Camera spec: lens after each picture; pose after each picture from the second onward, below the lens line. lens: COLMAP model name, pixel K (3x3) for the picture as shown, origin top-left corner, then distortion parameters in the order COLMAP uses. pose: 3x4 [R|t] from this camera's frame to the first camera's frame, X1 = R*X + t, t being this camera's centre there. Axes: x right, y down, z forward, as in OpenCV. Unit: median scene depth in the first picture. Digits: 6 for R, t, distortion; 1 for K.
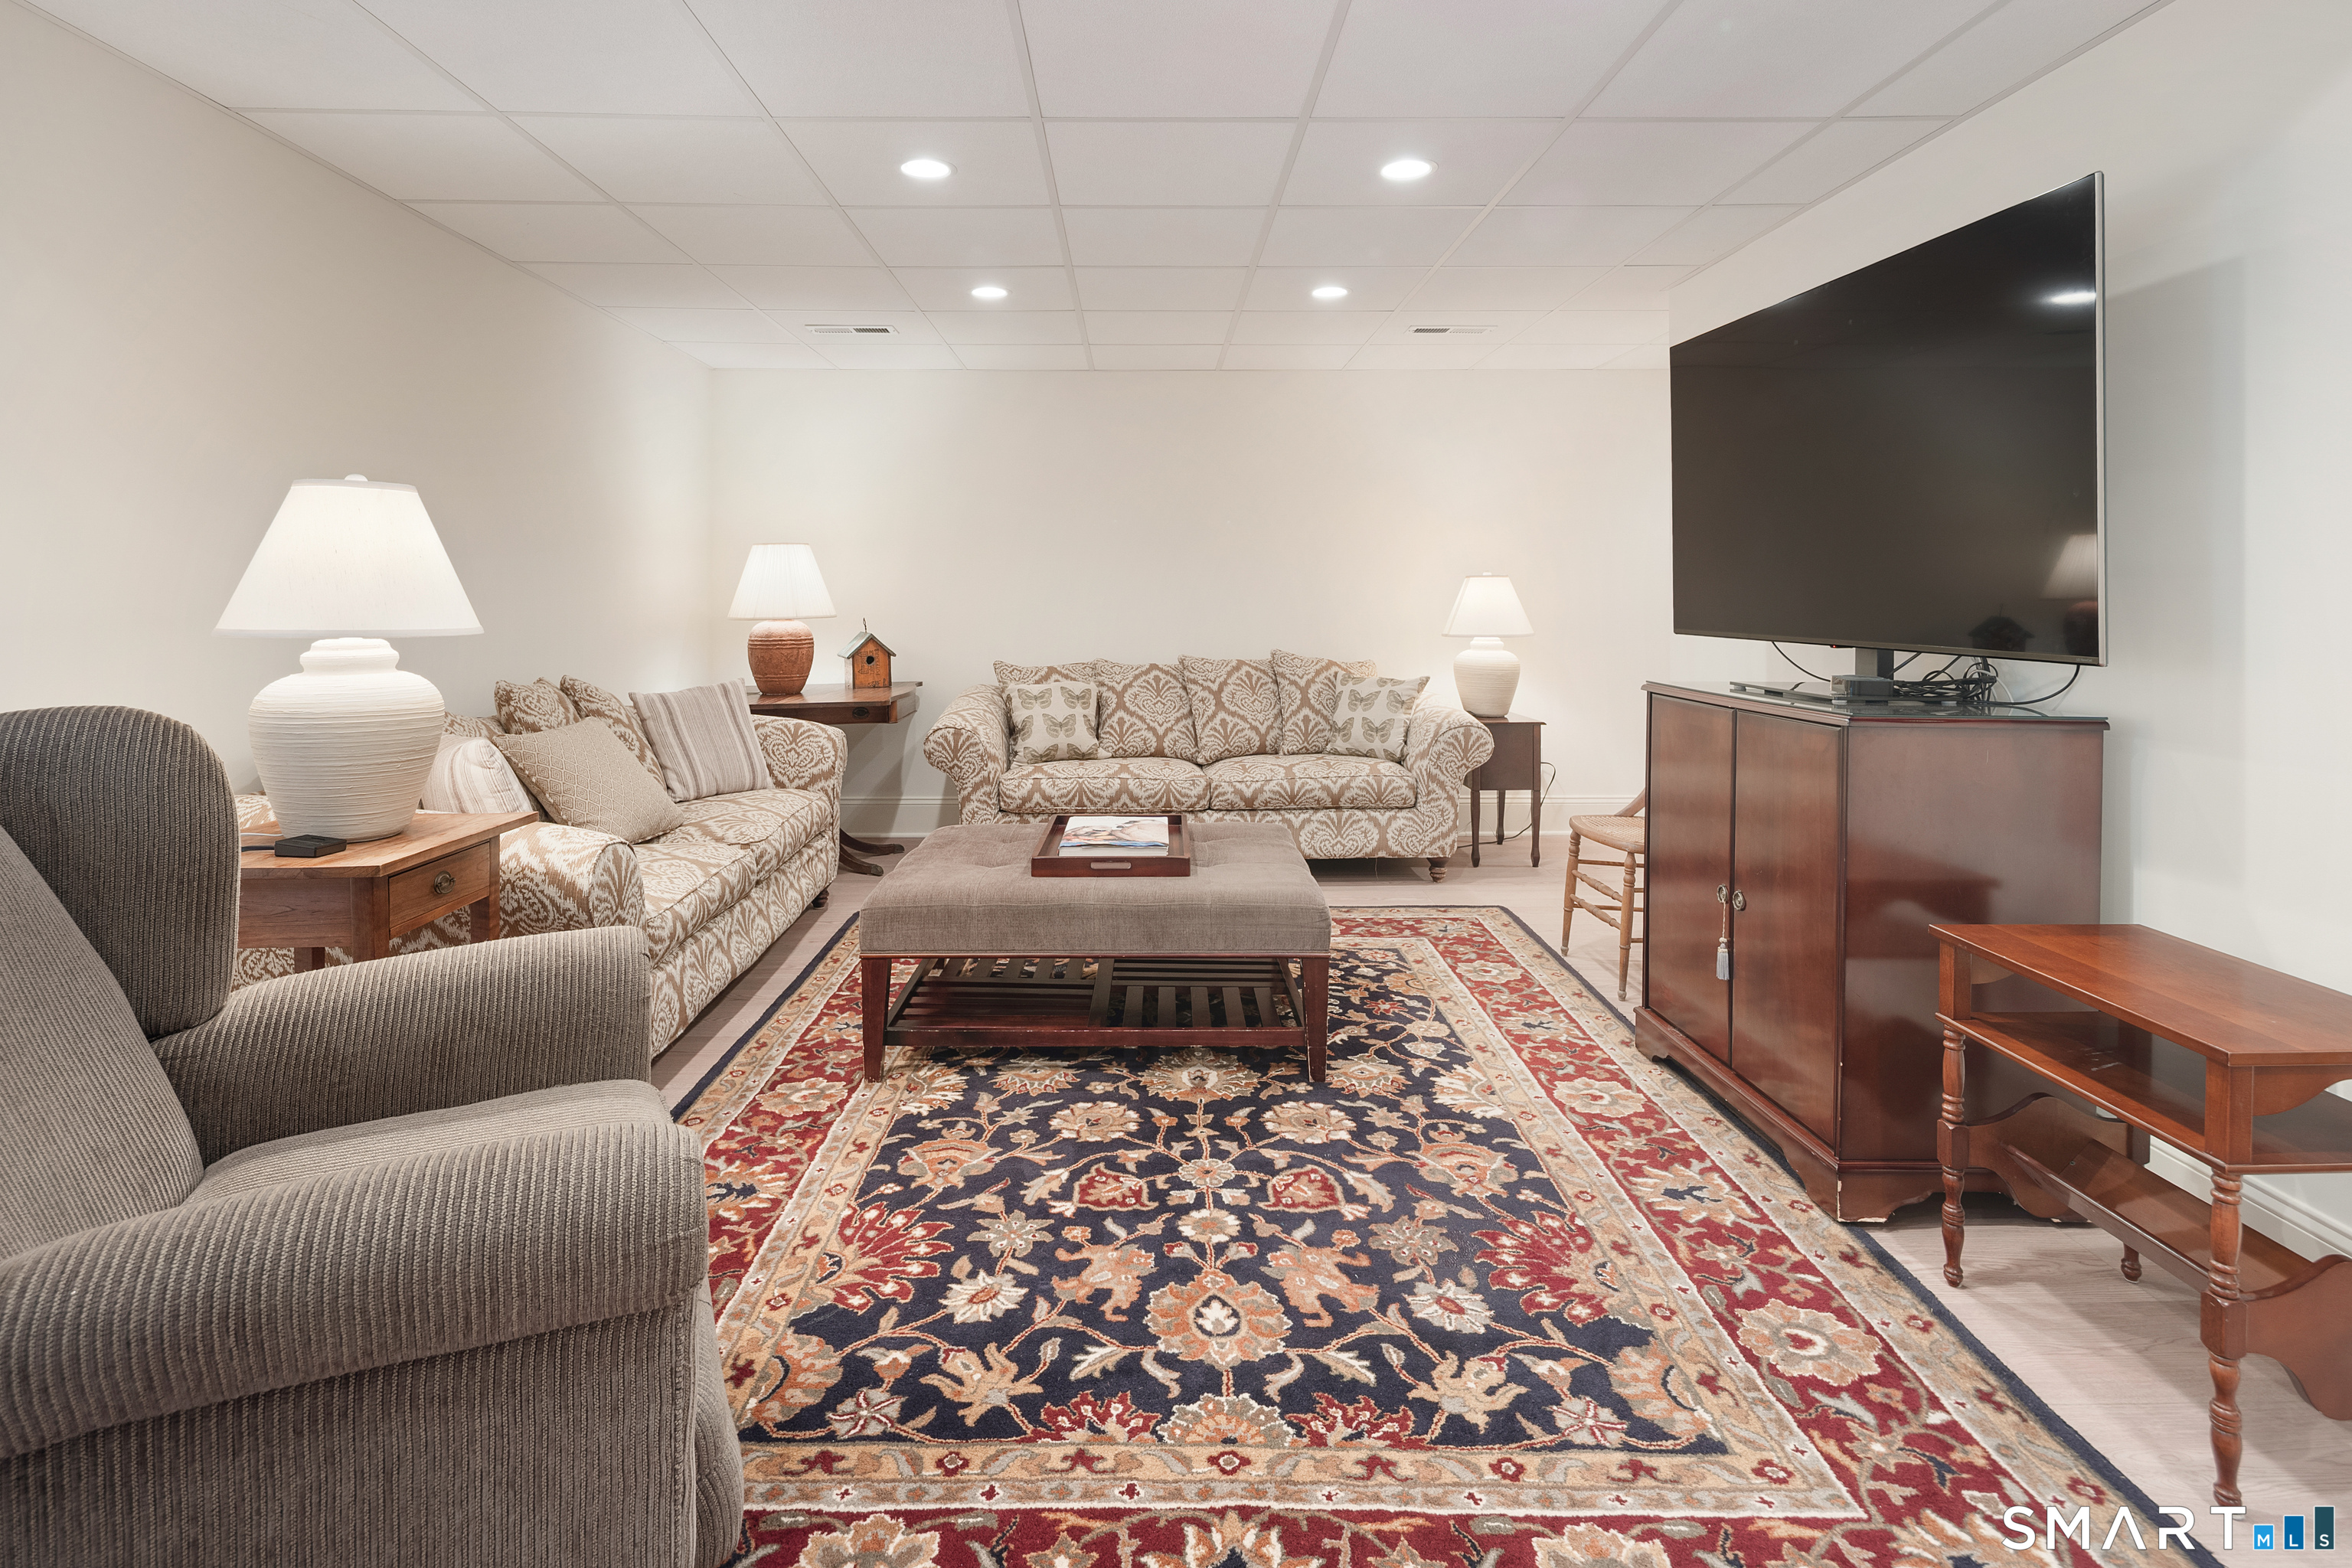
lens RADIAL K [[1167.9, 0, 1175.7], [0, 1167.9, 781.7], [0, 0, 1]] dist [0.002323, -0.004654]
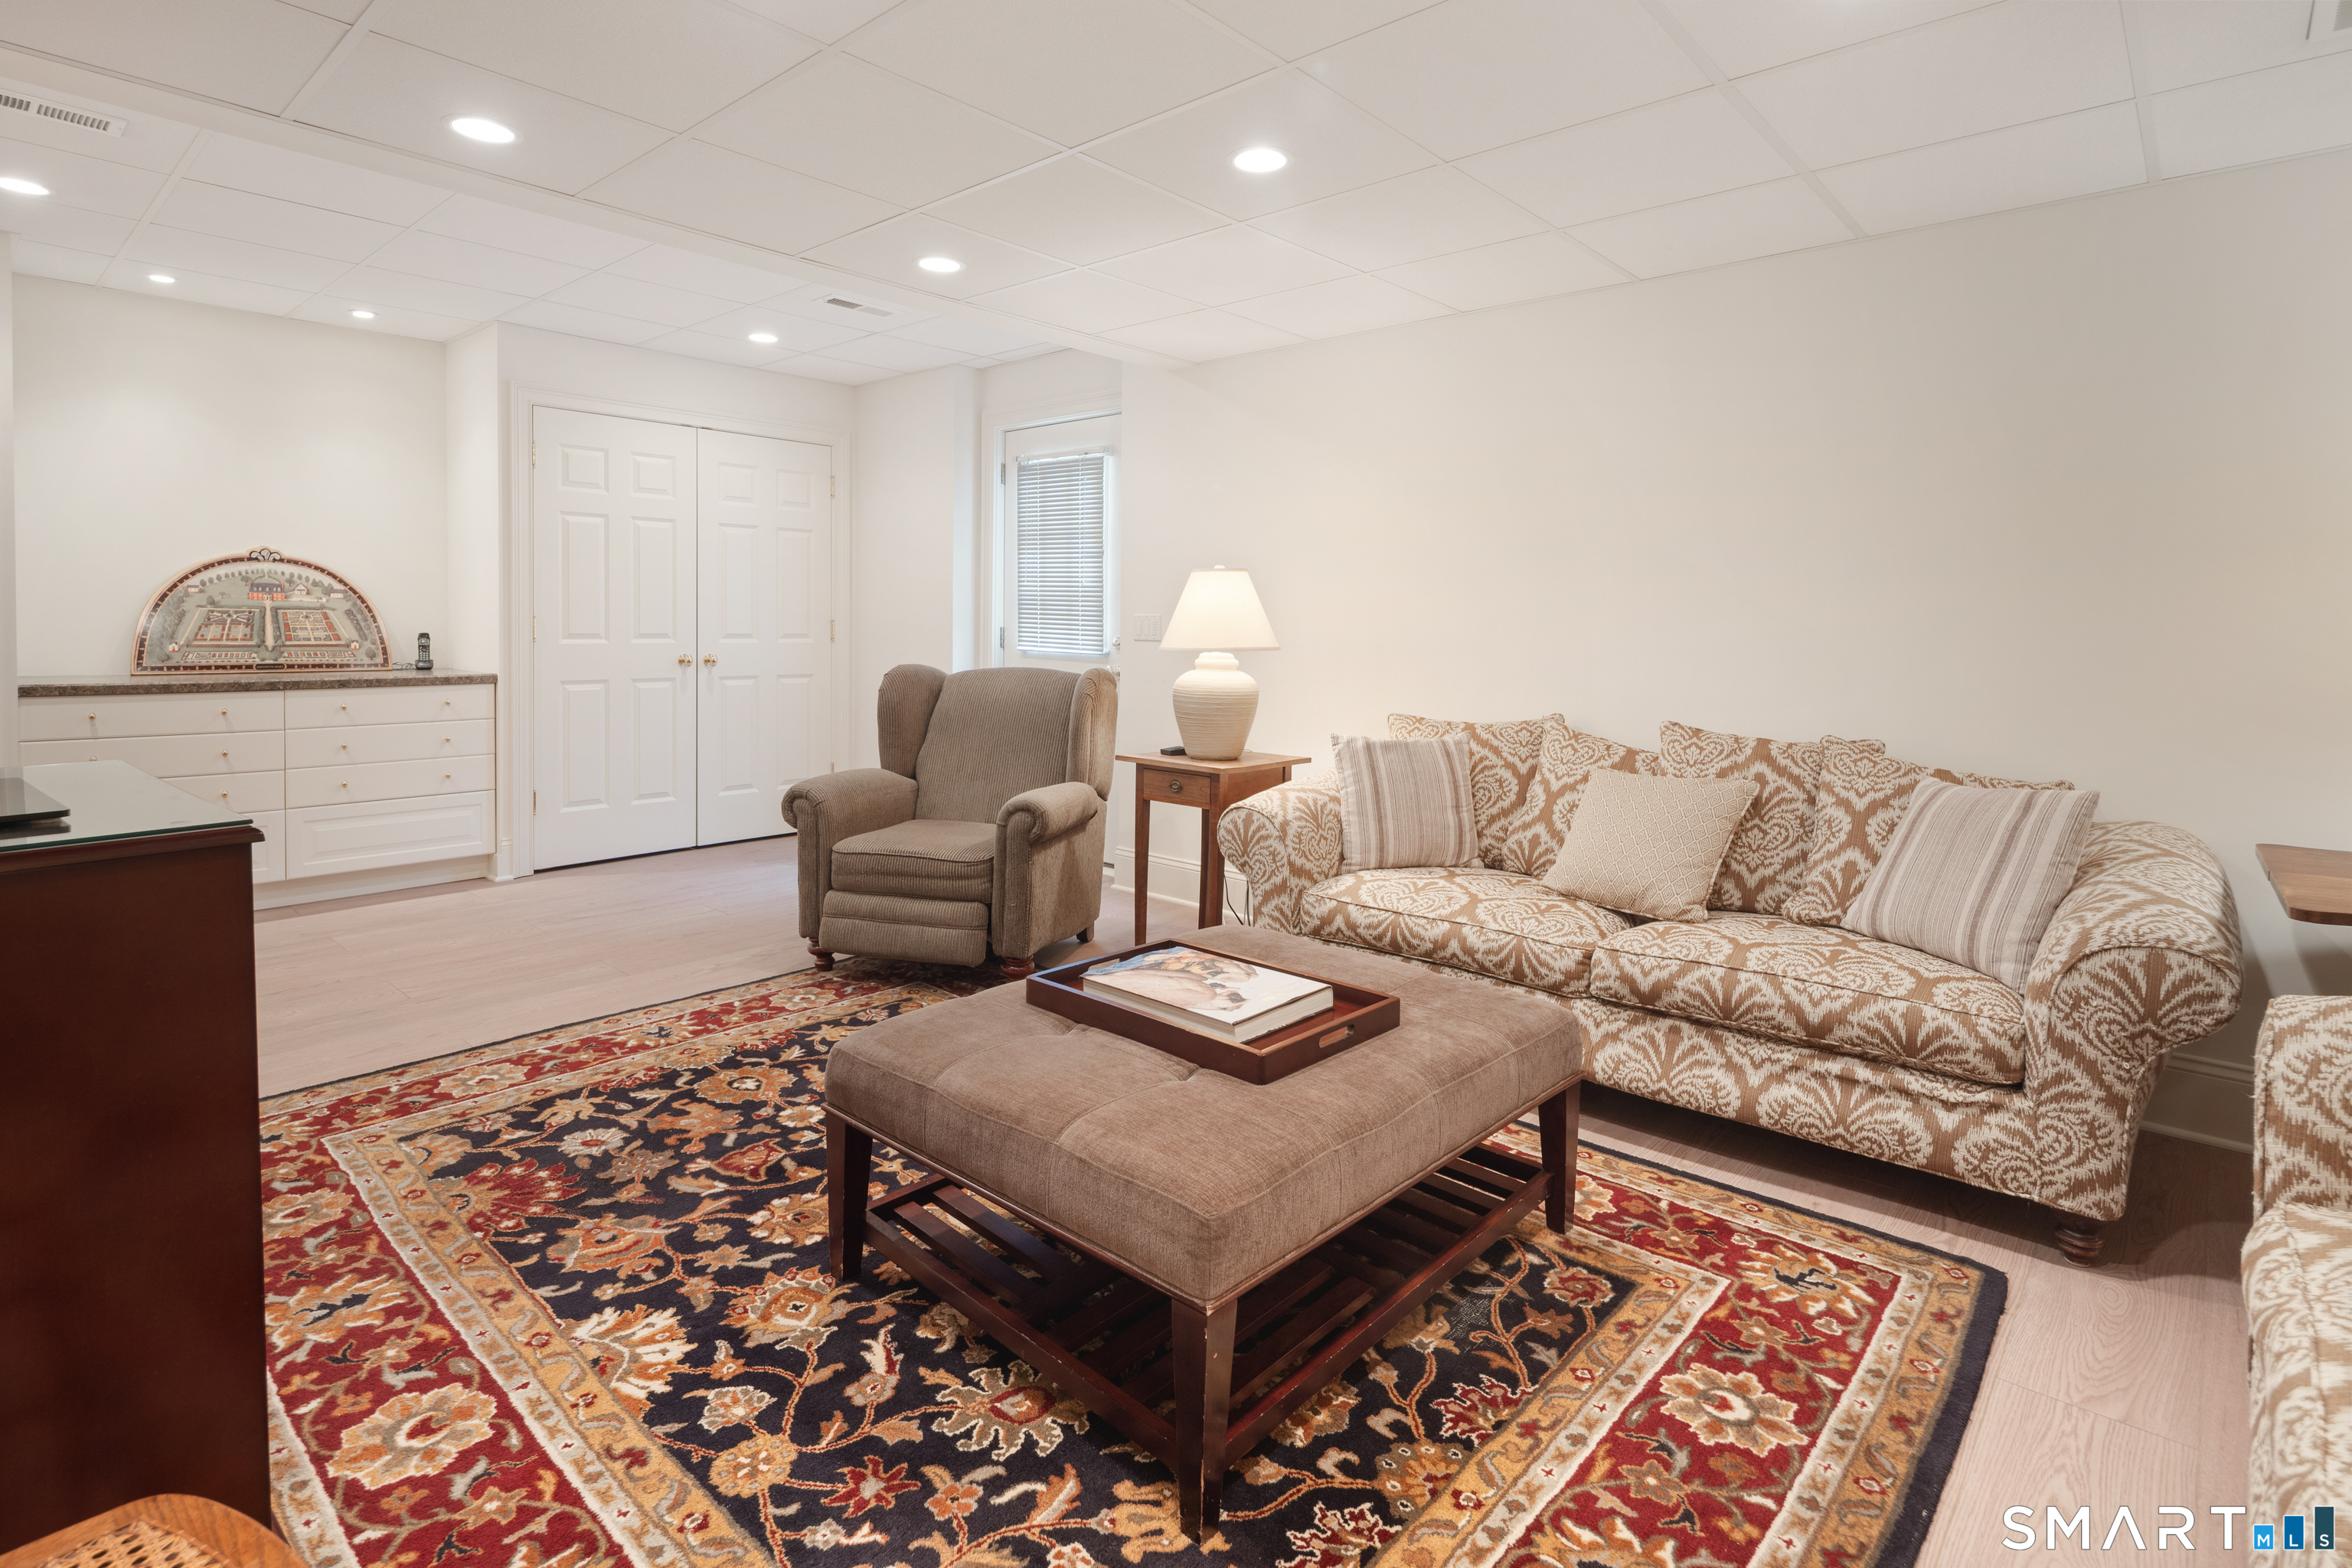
lens RADIAL K [[1167.9, 0, 1174.7], [0, 1167.9, 786.8], [0, 0, 1]] dist [0.002323, -0.004654]
pose [[-0.696110, 0.089782, -0.712299, 0.590927], [-0.126709, 0.961211, 0.244987, -0.316185], [0.706665, 0.260793, -0.657733, 1.924362]]
